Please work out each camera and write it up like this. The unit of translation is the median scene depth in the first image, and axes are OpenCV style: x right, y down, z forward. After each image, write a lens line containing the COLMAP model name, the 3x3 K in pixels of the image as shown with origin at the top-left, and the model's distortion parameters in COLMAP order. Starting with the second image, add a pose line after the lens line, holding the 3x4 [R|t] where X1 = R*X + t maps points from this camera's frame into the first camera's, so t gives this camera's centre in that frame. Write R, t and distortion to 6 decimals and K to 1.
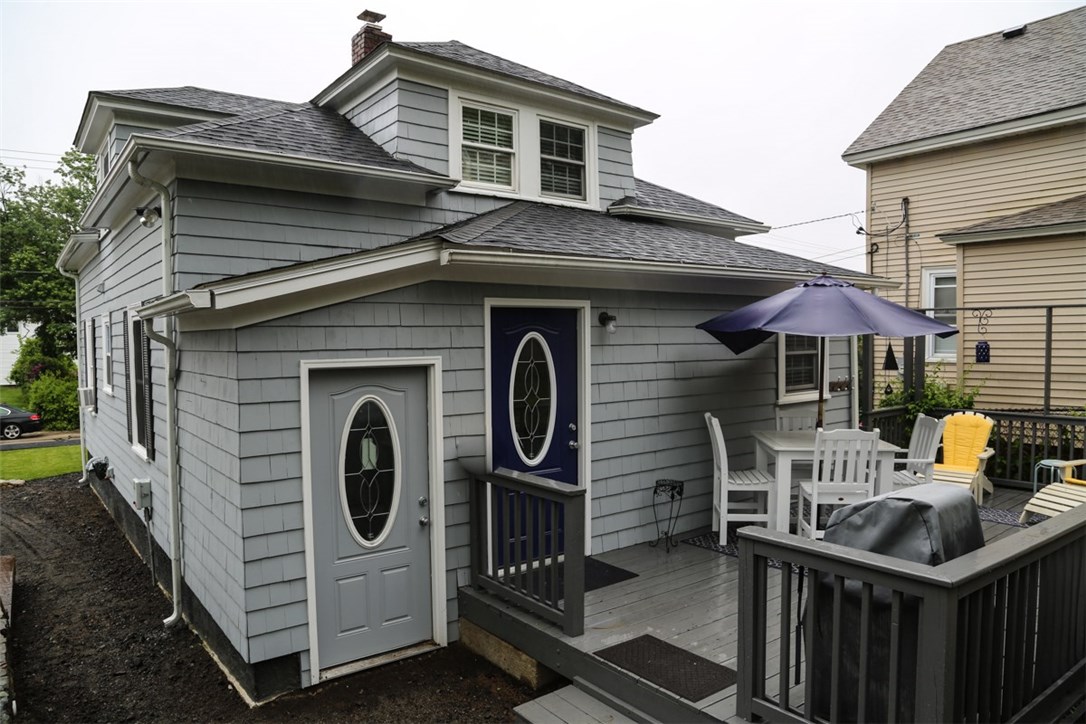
lens RADIAL K [[731.9, 0, 543.2], [0, 731.9, 360.2], [0, 0, 1]] dist [-0.124546, 0.068221]
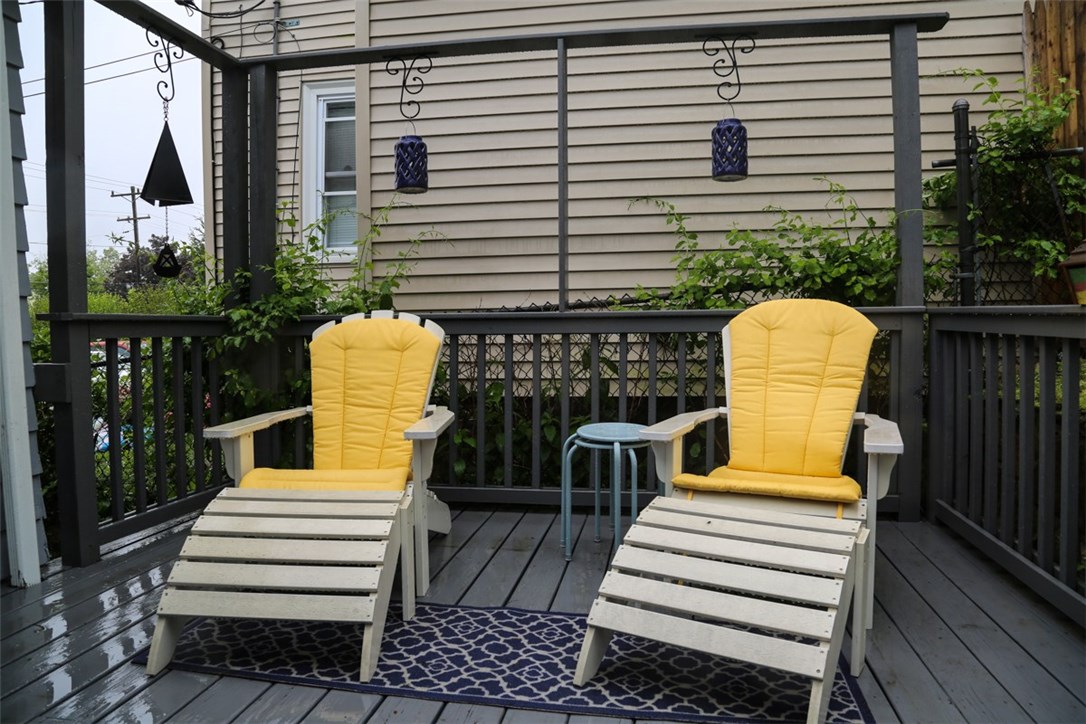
lens RADIAL K [[731.9, 0, 543.2], [0, 731.9, 360.2], [0, 0, 1]] dist [-0.124546, 0.068221]
pose [[0.738076, -0.029157, 0.674087, 0.419172], [0.024973, 0.999562, 0.015891, 0.094863], [-0.674255, 0.005105, 0.738481, 0.678486]]
